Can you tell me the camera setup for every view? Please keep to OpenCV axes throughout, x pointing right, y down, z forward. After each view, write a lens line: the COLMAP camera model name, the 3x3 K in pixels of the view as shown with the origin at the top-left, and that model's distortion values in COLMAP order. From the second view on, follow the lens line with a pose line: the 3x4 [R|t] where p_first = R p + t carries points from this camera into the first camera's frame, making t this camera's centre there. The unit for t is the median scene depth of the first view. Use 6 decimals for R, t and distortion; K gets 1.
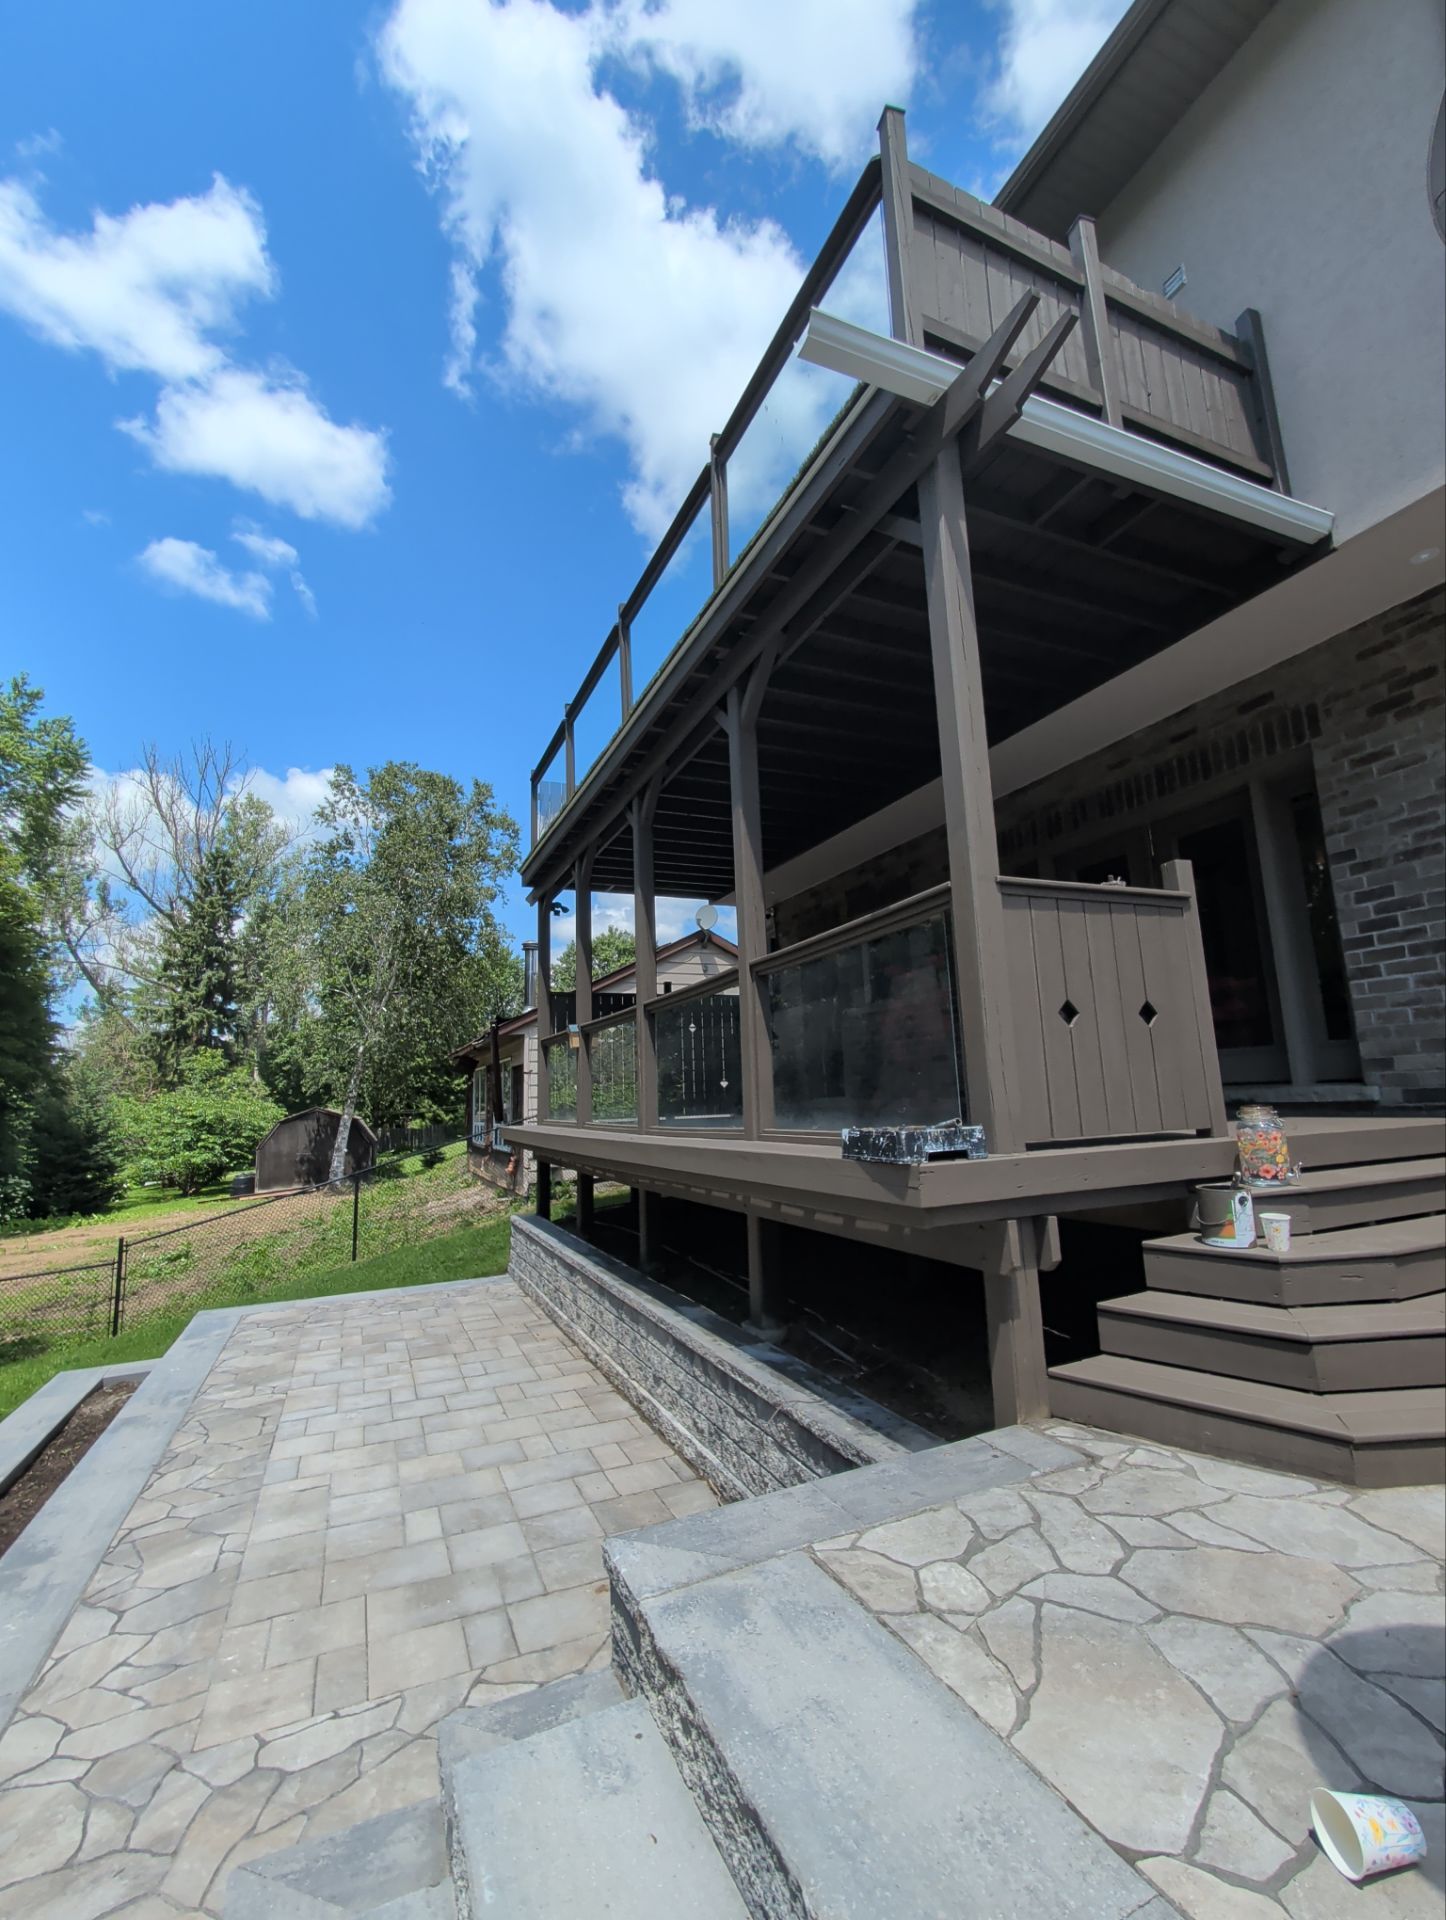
lens RADIAL K [[830.1, 0, 723.0], [0, 830.1, 960.0], [0, 0, 1]] dist [-0.000250, -0.000293]
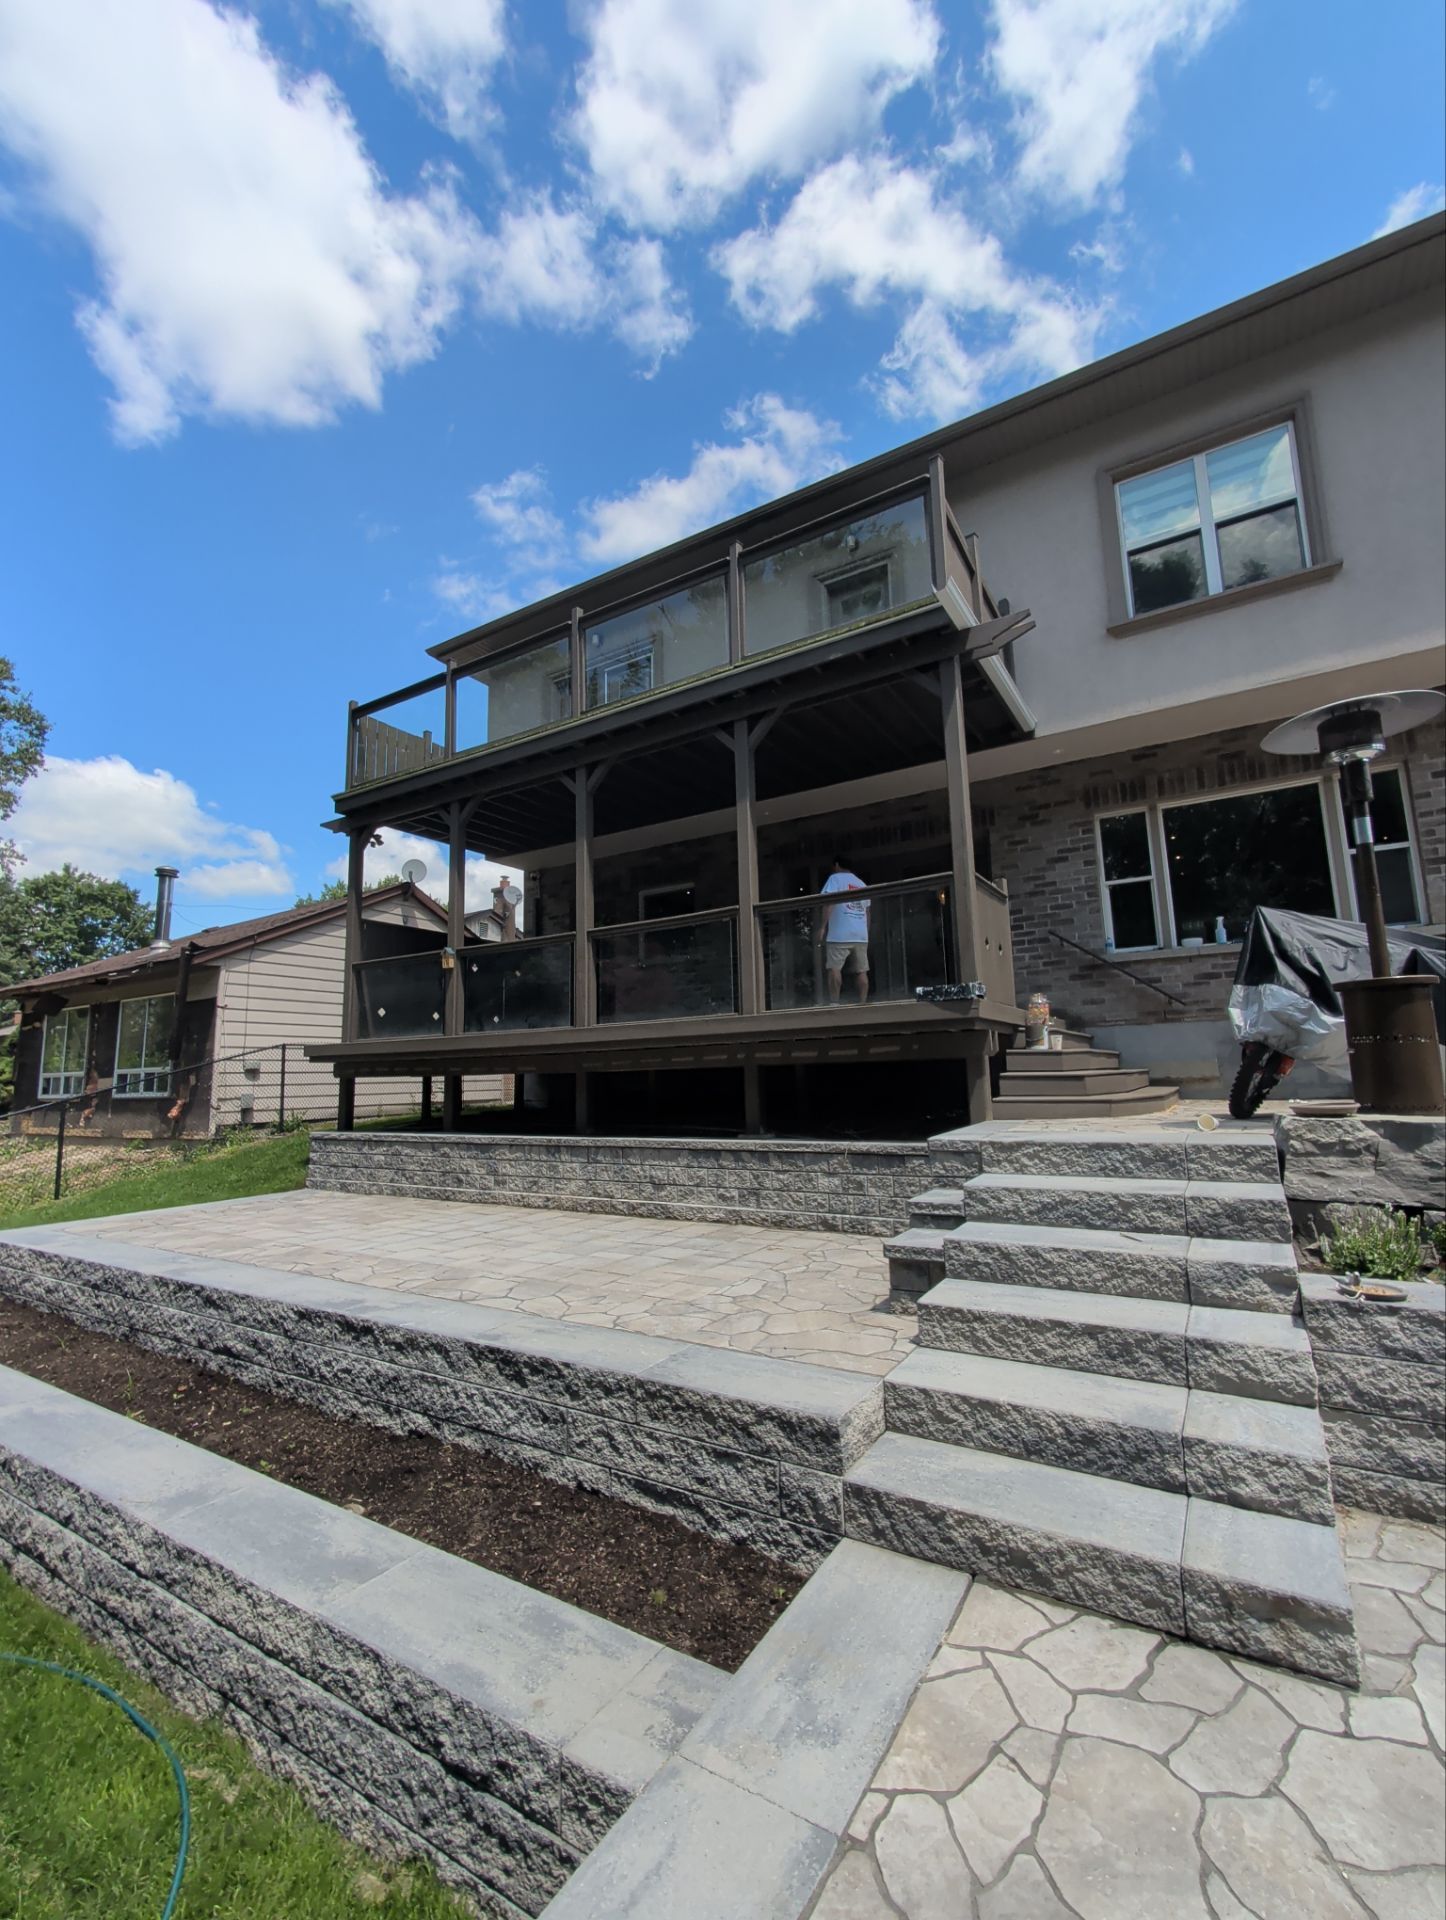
lens RADIAL K [[830.1, 0, 723.0], [0, 830.1, 960.0], [0, 0, 1]] dist [-0.000250, -0.000293]
pose [[0.824467, 0.094659, 0.557937, -0.885318], [-0.097600, 0.994922, -0.024572, 0.152260], [-0.557430, -0.034196, 0.829519, -0.249088]]
